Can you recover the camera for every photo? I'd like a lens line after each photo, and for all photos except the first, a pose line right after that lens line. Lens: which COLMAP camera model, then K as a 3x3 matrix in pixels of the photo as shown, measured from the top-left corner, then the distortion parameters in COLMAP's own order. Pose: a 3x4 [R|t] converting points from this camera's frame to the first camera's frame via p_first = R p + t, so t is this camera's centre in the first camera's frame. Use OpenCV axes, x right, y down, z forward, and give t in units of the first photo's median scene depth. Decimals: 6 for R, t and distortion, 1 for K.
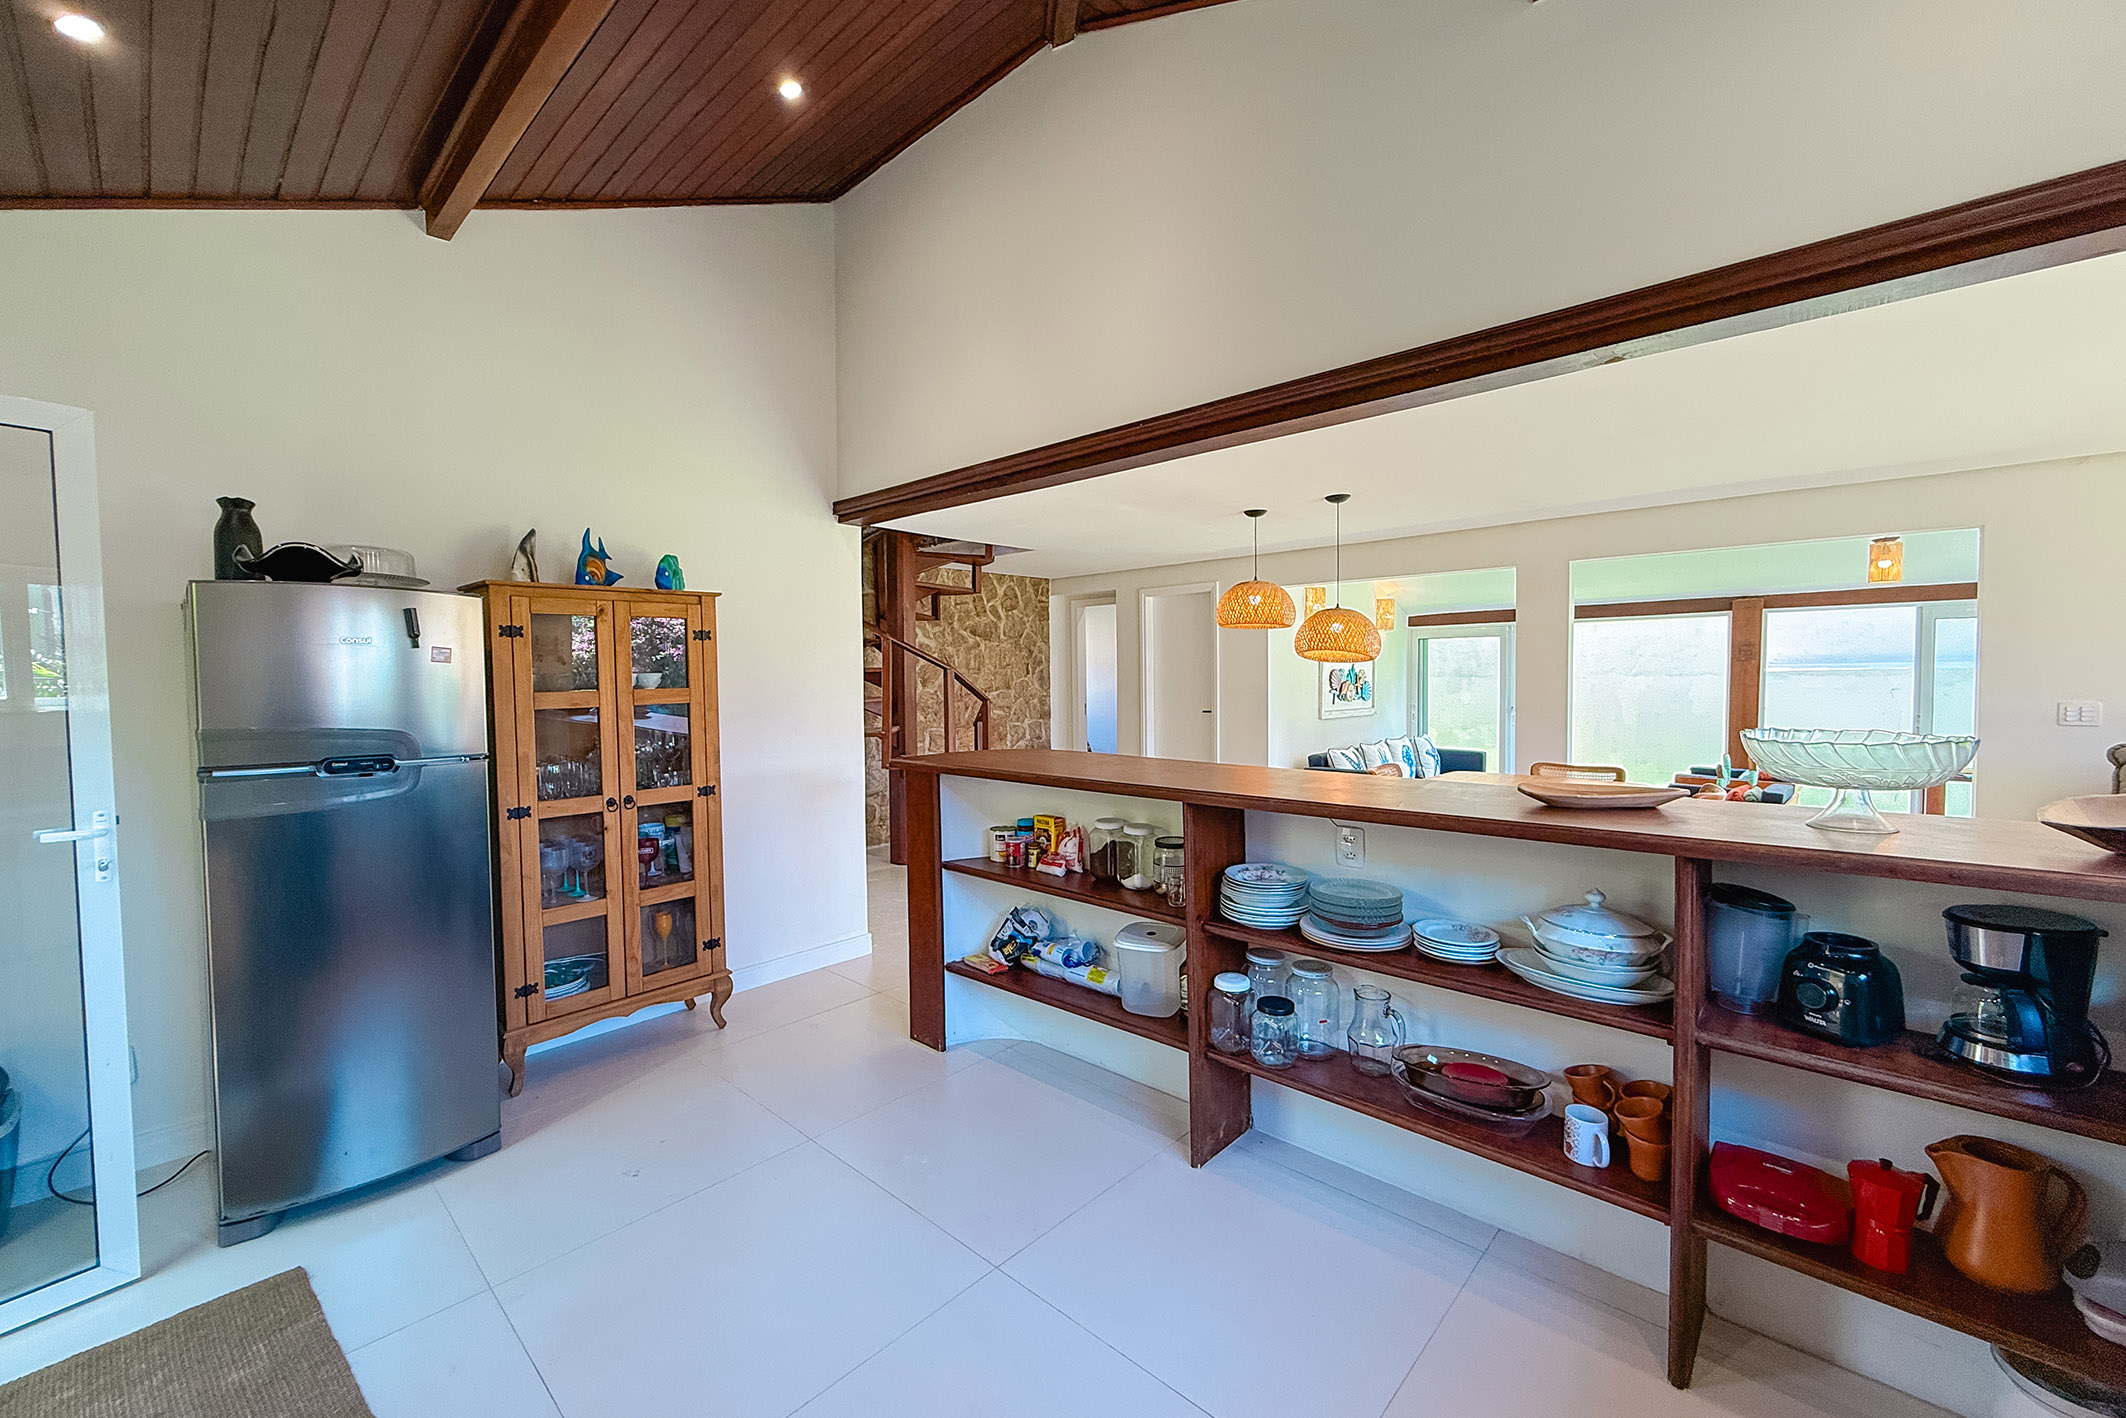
lens RADIAL K [[848.6, 0, 1055.8], [0, 848.6, 709.2], [0, 0, 1]] dist [0.000261, -0.000176]
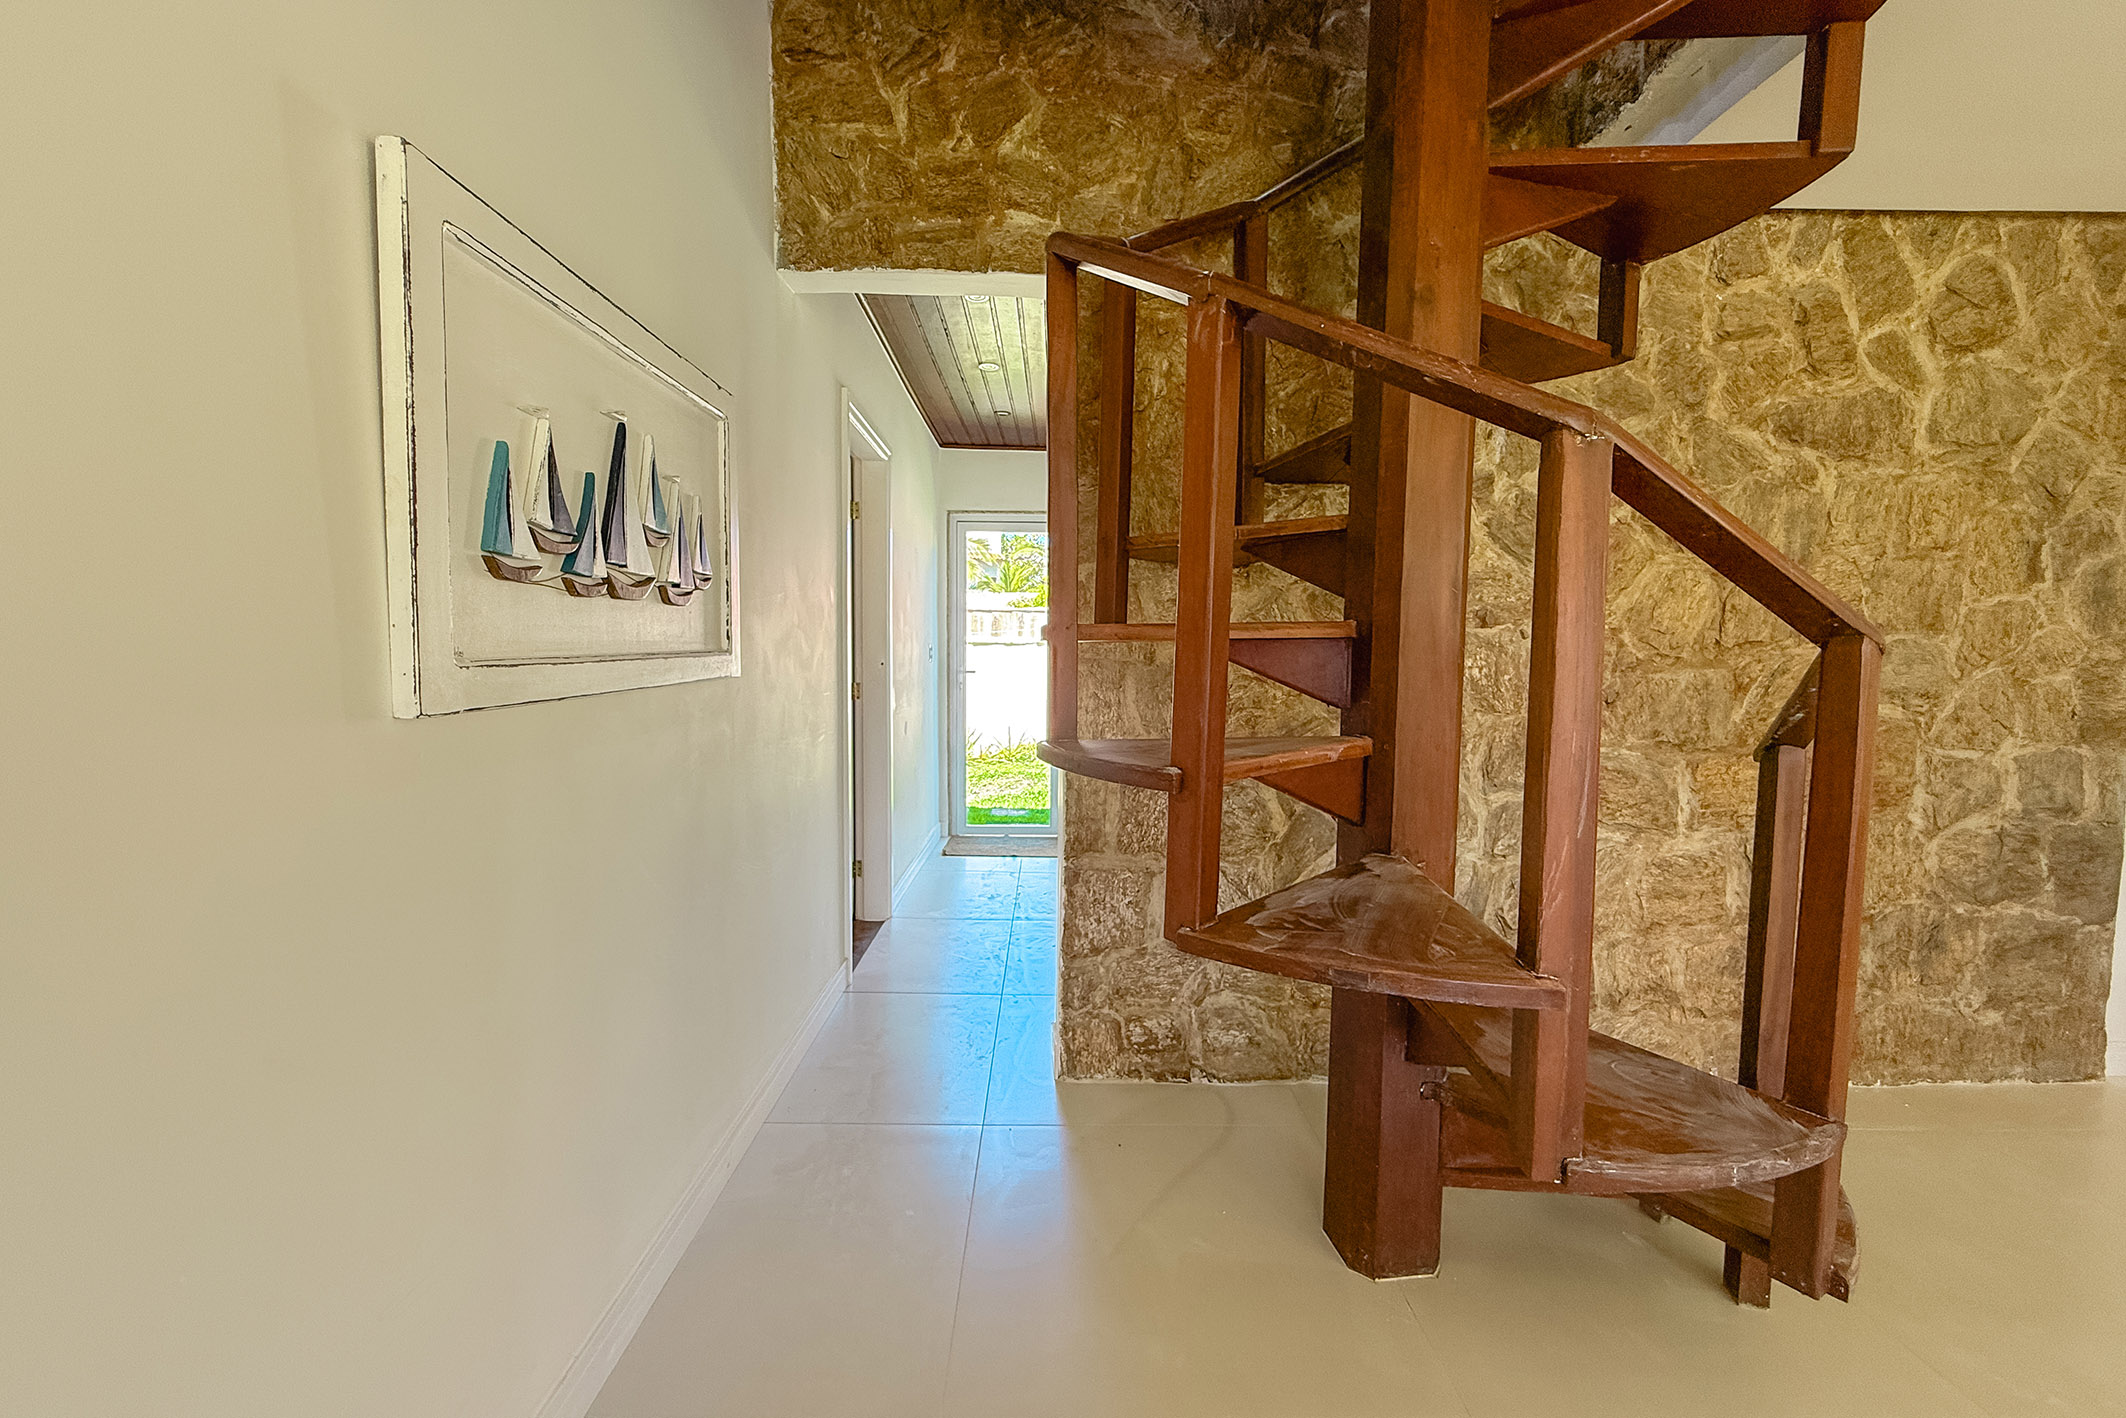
lens RADIAL K [[848.6, 0, 1055.8], [0, 848.6, 709.2], [0, 0, 1]] dist [0.000261, -0.000176]
pose [[0.692136, 0.061836, -0.719114, -0.055061], [-0.046896, 0.998071, 0.040687, 0.004992], [0.720242, 0.005563, 0.693700, 0.604399]]
